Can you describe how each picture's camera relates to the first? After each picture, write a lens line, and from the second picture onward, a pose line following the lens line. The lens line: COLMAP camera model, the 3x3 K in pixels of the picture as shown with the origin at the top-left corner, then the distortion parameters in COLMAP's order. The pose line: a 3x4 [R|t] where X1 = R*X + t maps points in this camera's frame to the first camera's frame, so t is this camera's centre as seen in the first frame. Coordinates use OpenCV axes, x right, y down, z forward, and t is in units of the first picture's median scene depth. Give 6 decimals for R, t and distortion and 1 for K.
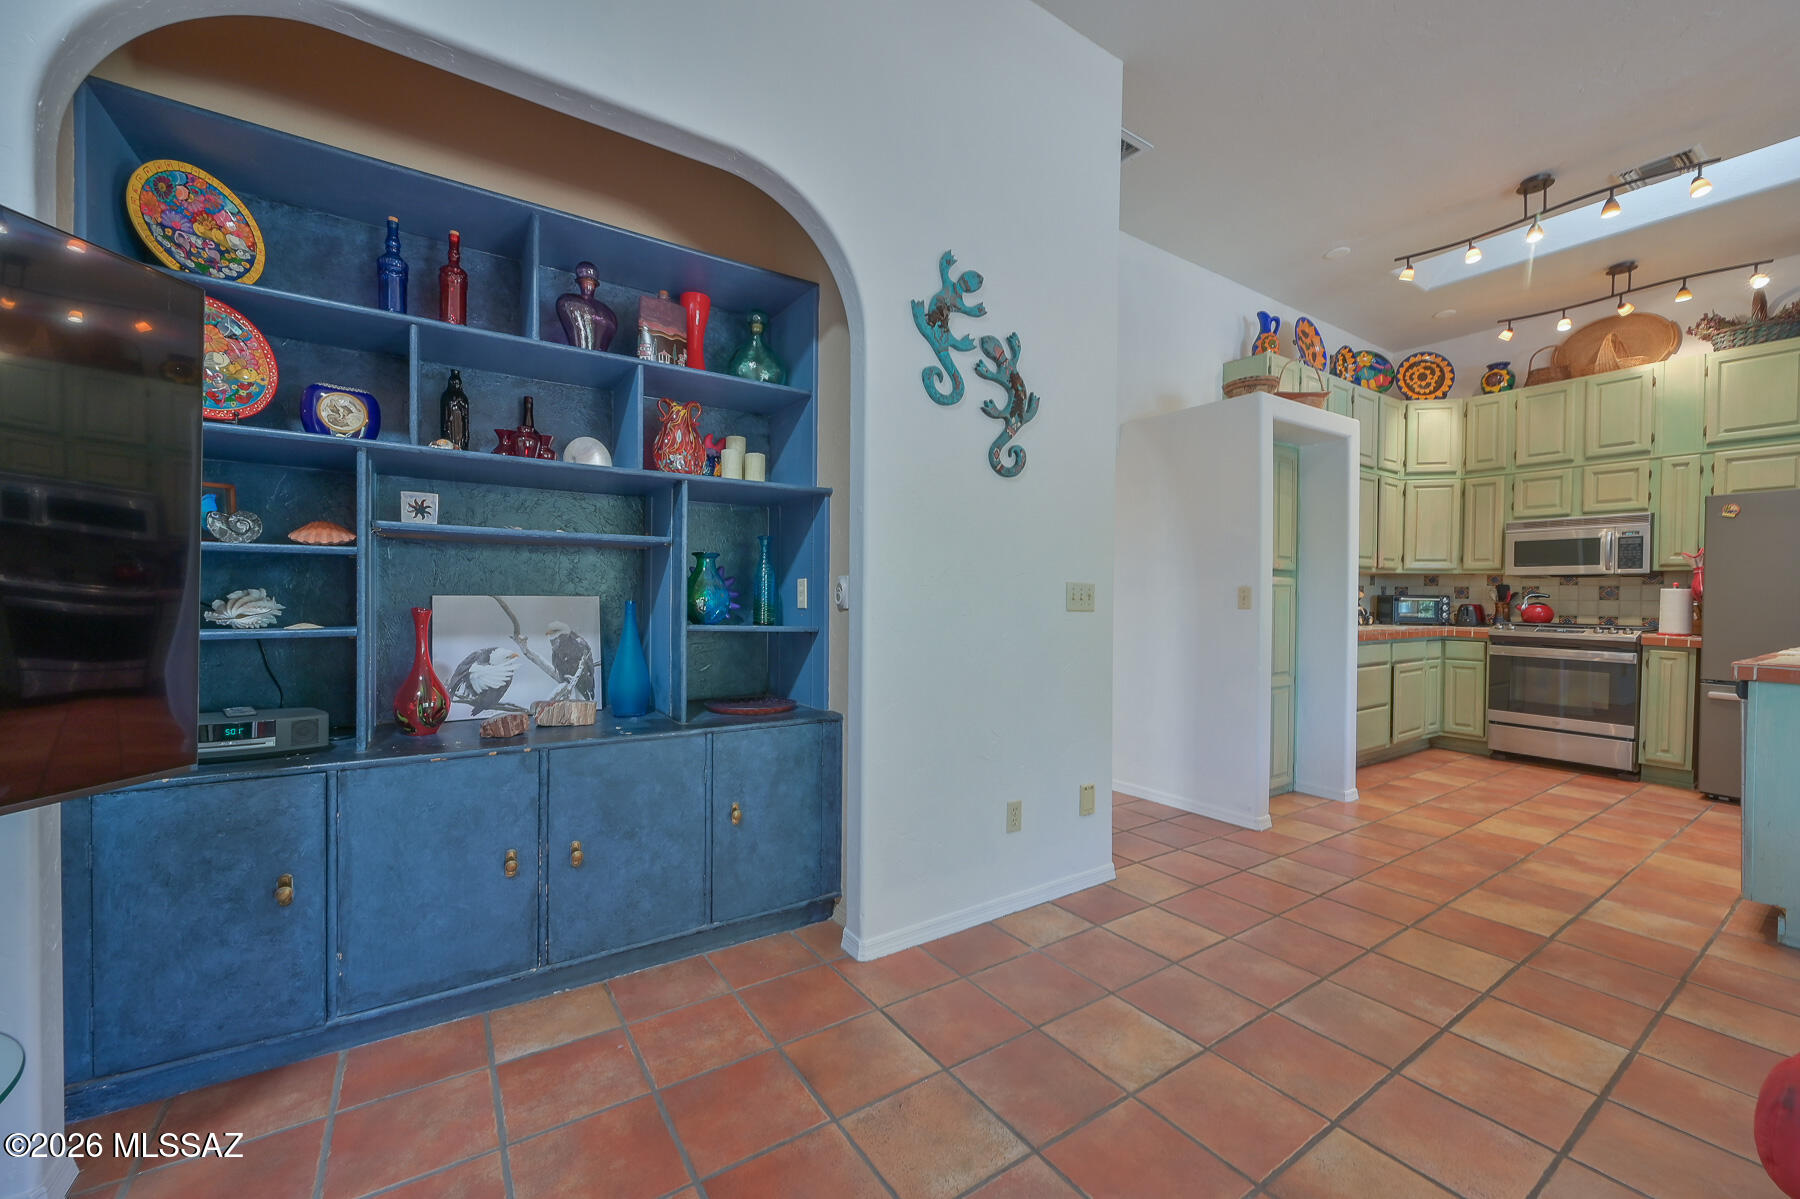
lens RADIAL K [[711.1, 0, 895.3], [0, 711.1, 604.4], [0, 0, 1]] dist [0.000104, -0.000235]
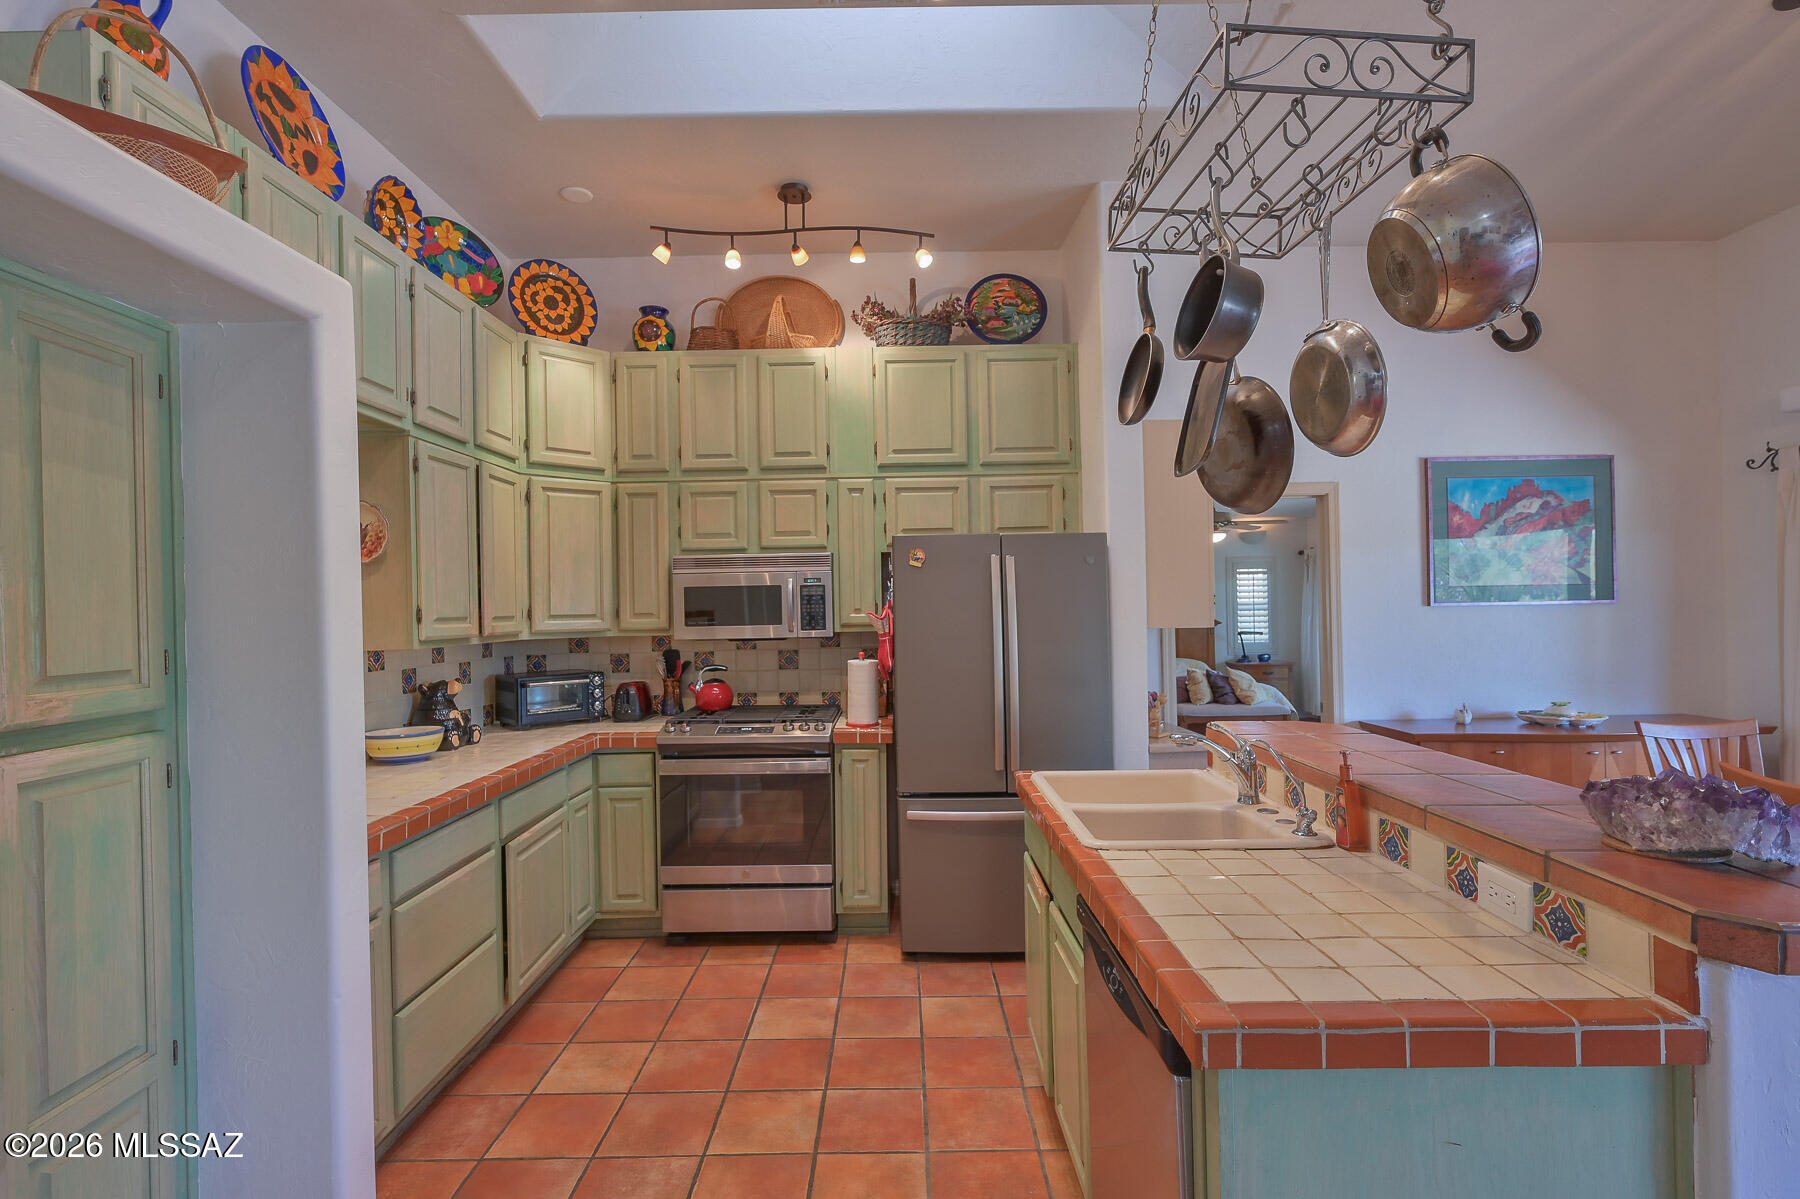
lens RADIAL K [[833.1, 0, 900.0], [0, 833.1, 599.5], [0, 0, 1]] dist [-0.000641, -0.000165]
pose [[0.554036, -0.016530, 0.832329, 0.377179], [0.036728, 0.999315, -0.004601, -0.071448], [-0.831682, 0.033119, 0.554263, 0.450288]]
